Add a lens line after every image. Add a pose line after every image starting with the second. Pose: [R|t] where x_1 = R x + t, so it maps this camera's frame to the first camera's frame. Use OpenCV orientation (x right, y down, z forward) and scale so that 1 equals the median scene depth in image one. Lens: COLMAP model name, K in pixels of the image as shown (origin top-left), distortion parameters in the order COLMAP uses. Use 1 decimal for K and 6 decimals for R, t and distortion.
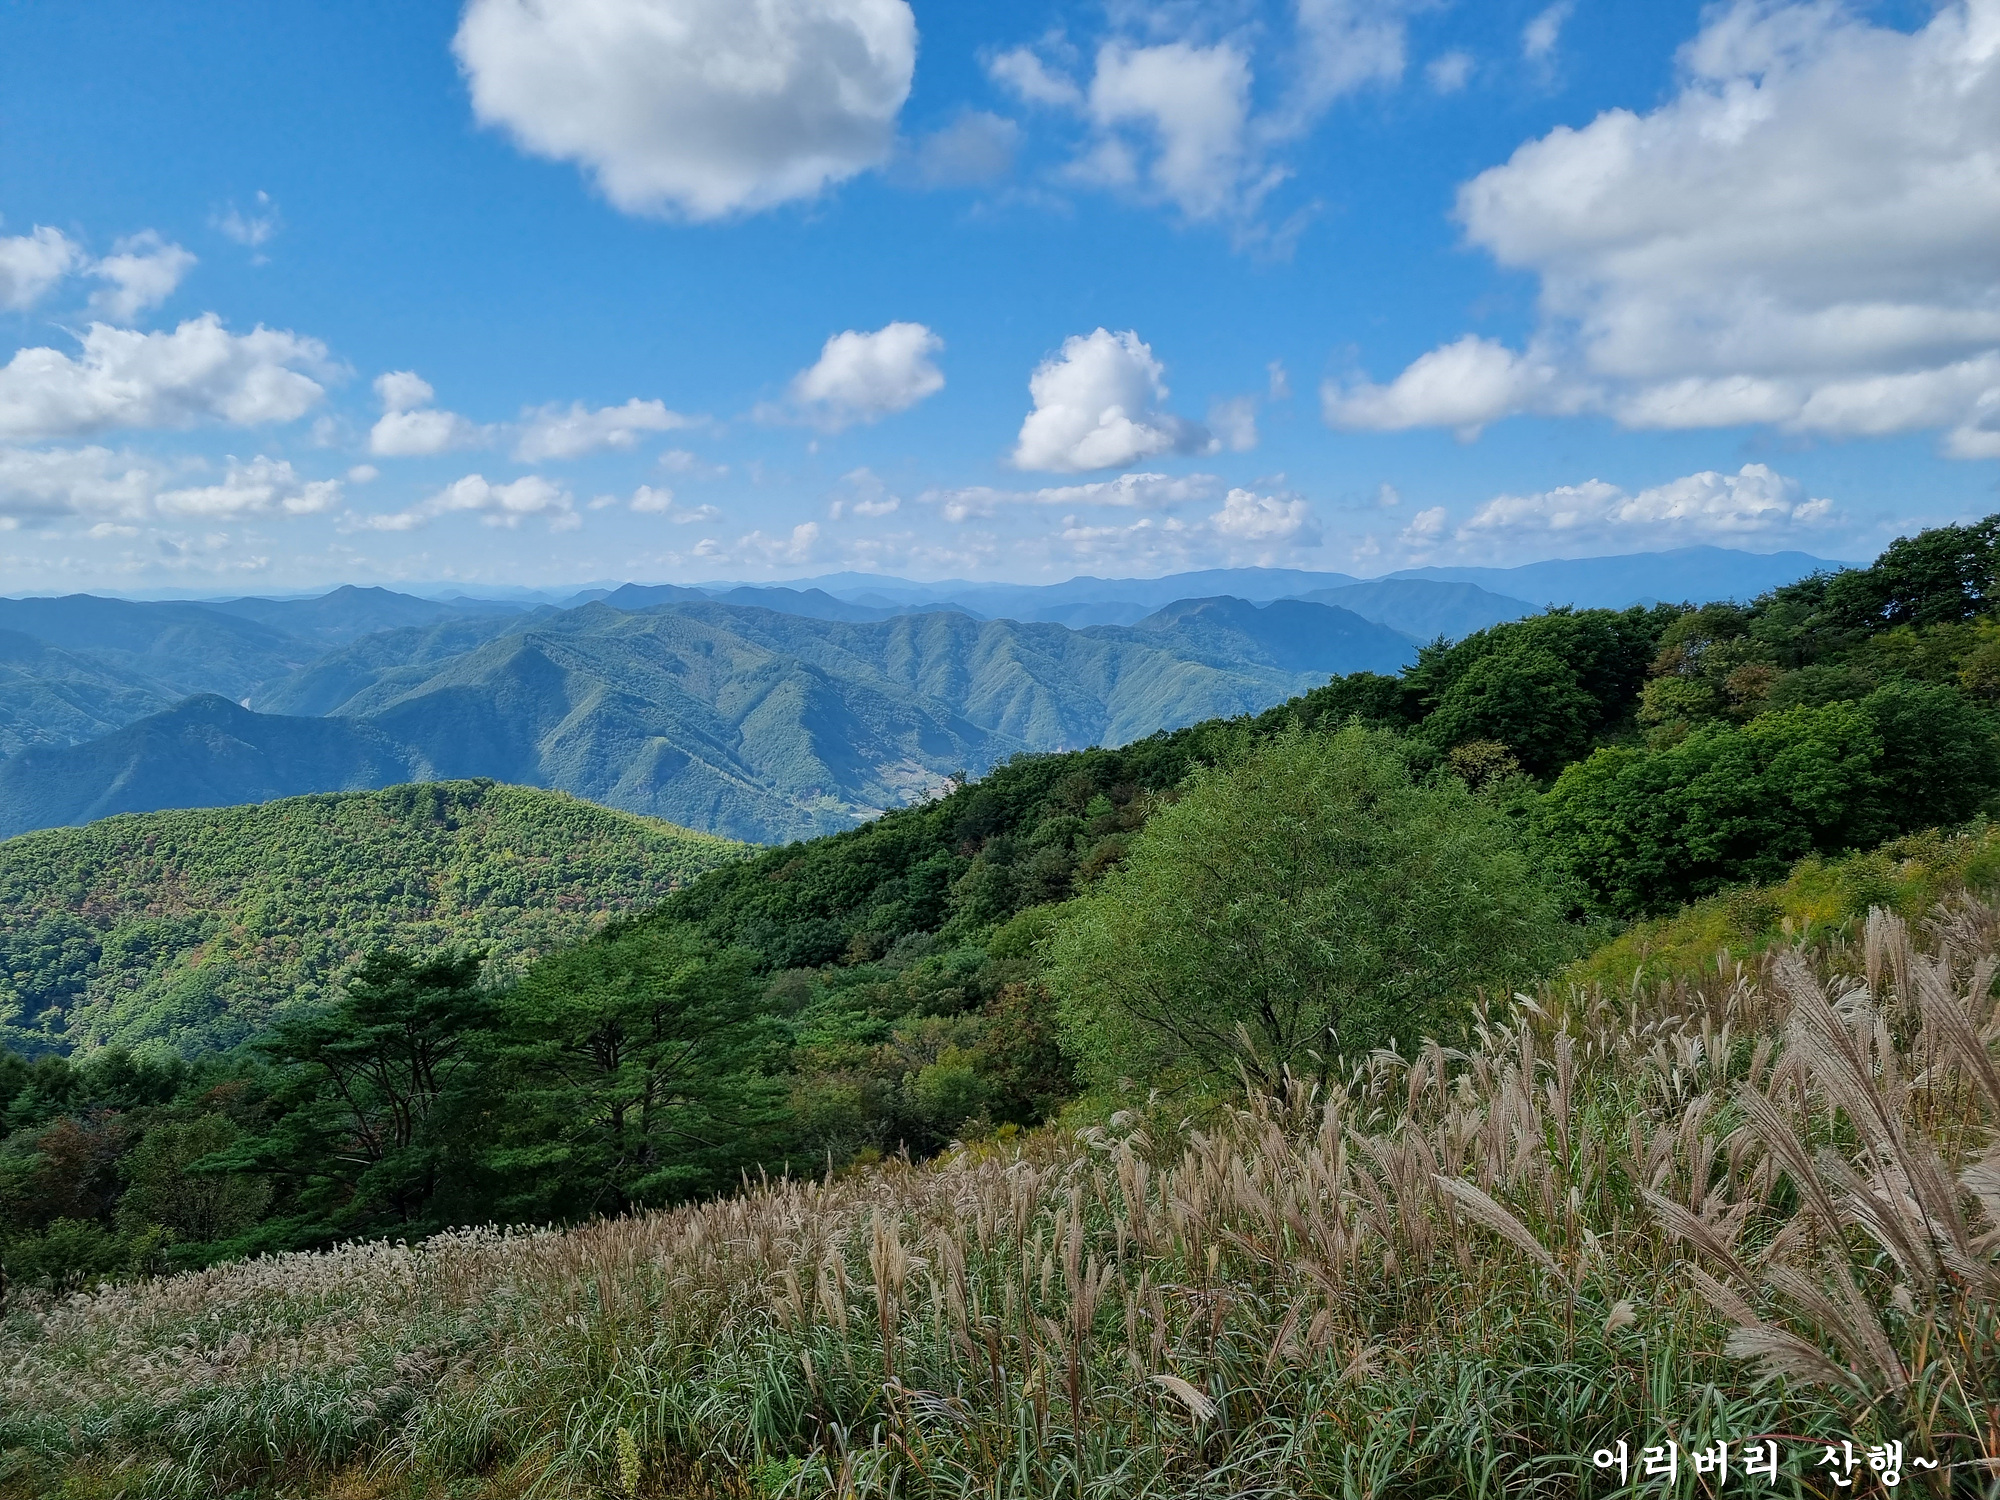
lens RADIAL K [[1499.5, 0, 1006.3], [0, 1499.5, 759.4], [0, 0, 1]] dist [0.057150, -0.036457]
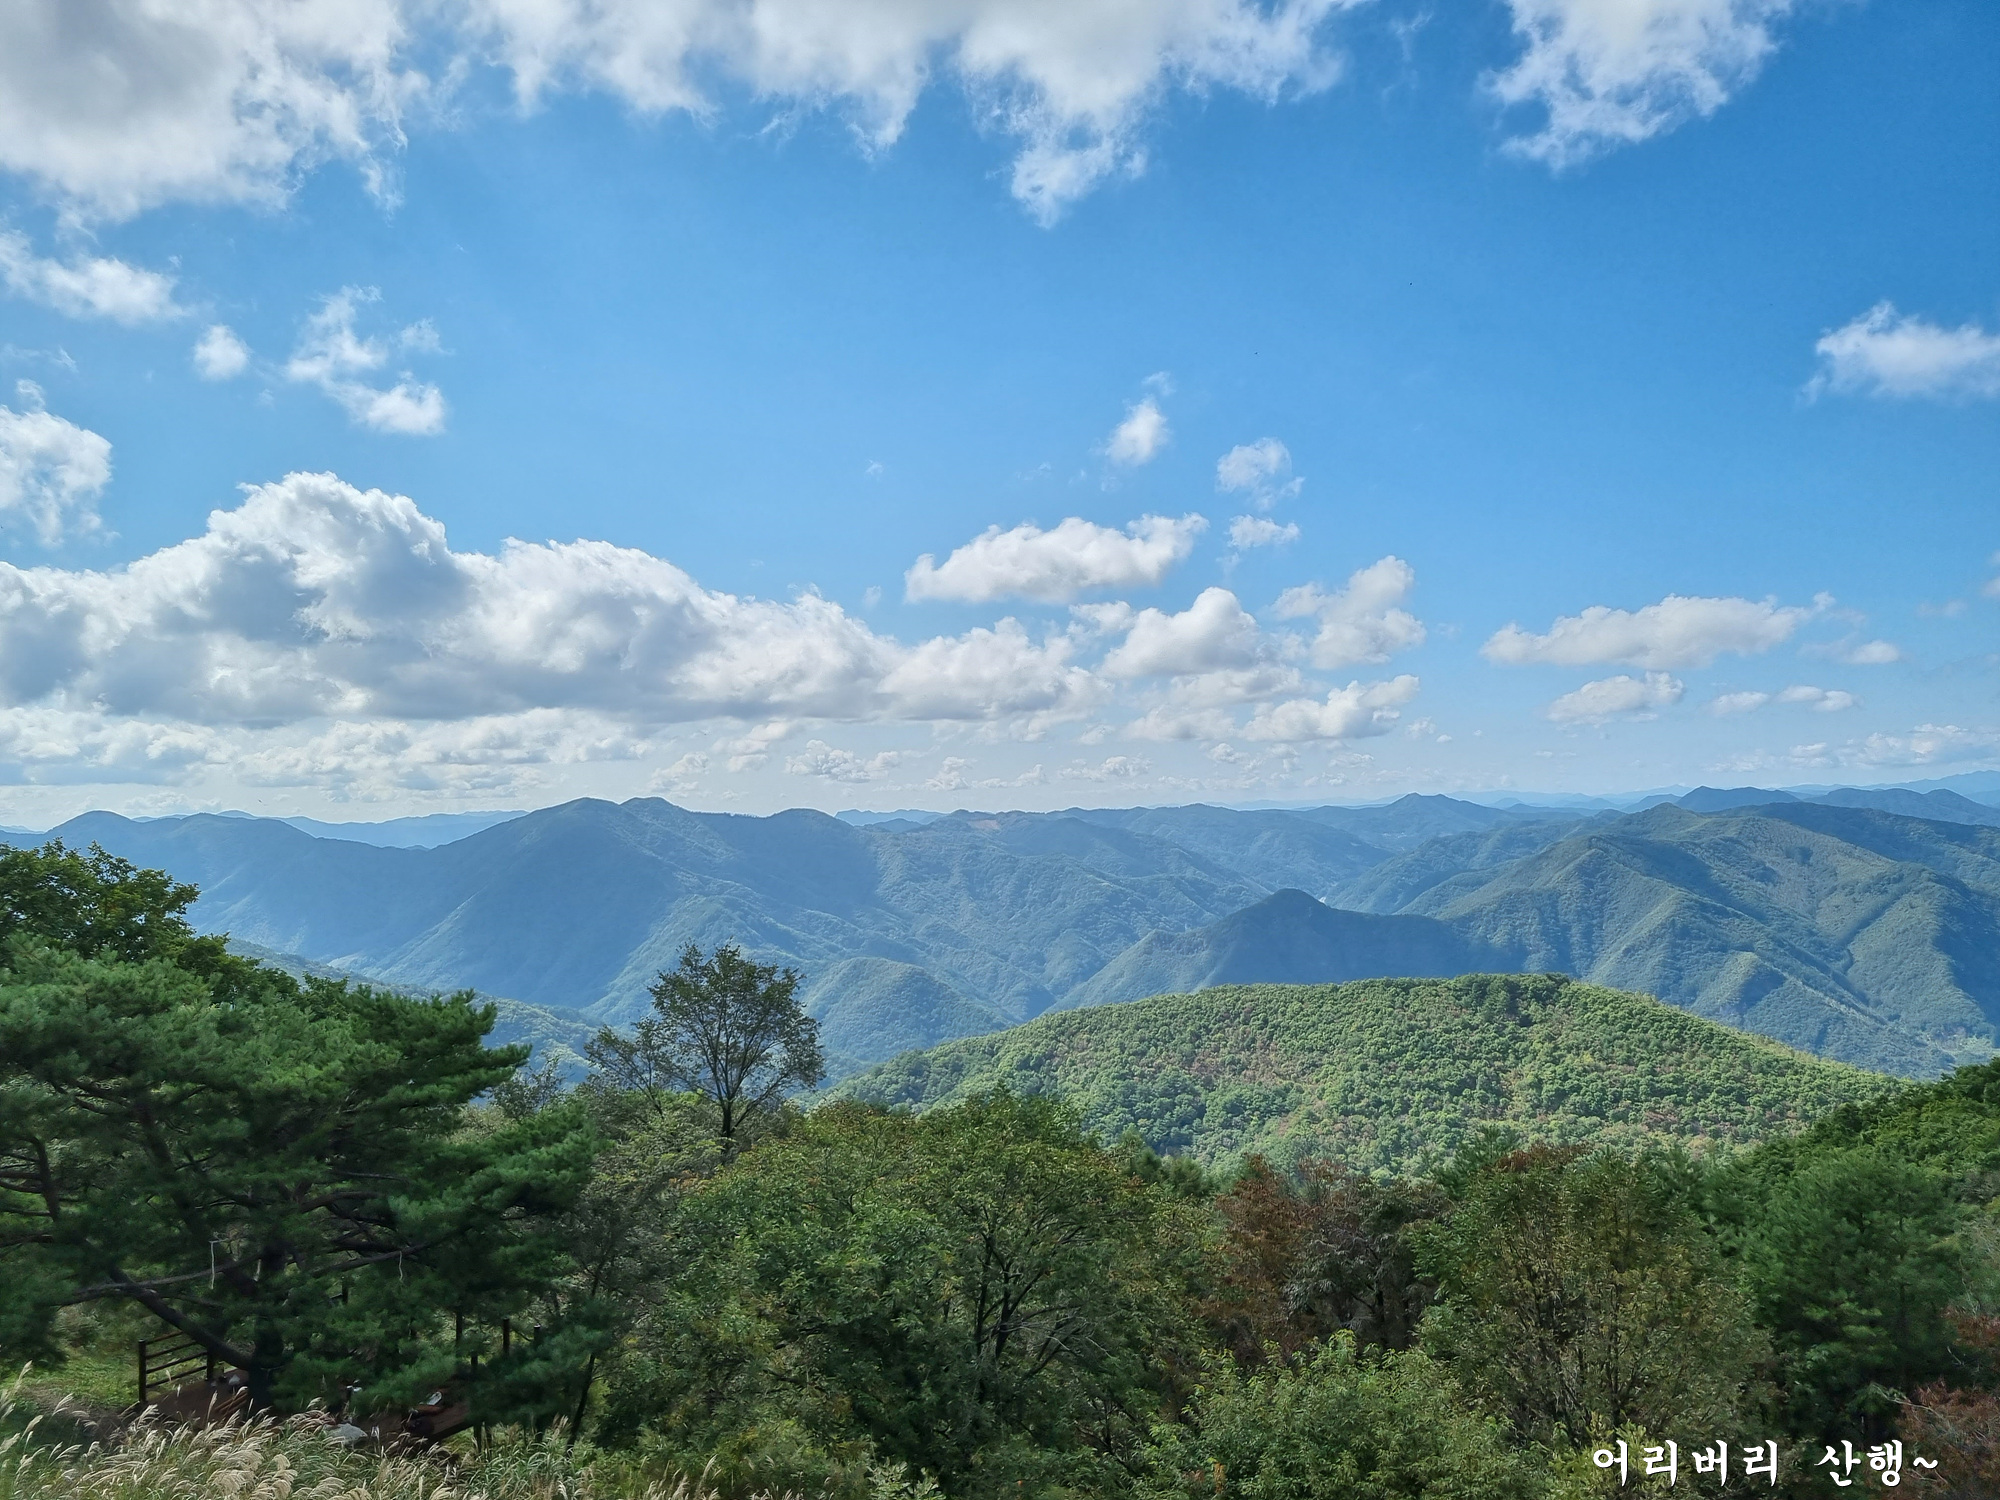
lens RADIAL K [[1287.4, 0, 993.4], [0, 1287.4, 824.5], [0, 0, 1]] dist [0.042666, -0.017646]
pose [[0.773719, -0.037860, -0.632397, -0.106862], [-0.060307, 0.989278, -0.133009, 0.050165], [0.630652, 0.141050, 0.763140, 0.153025]]
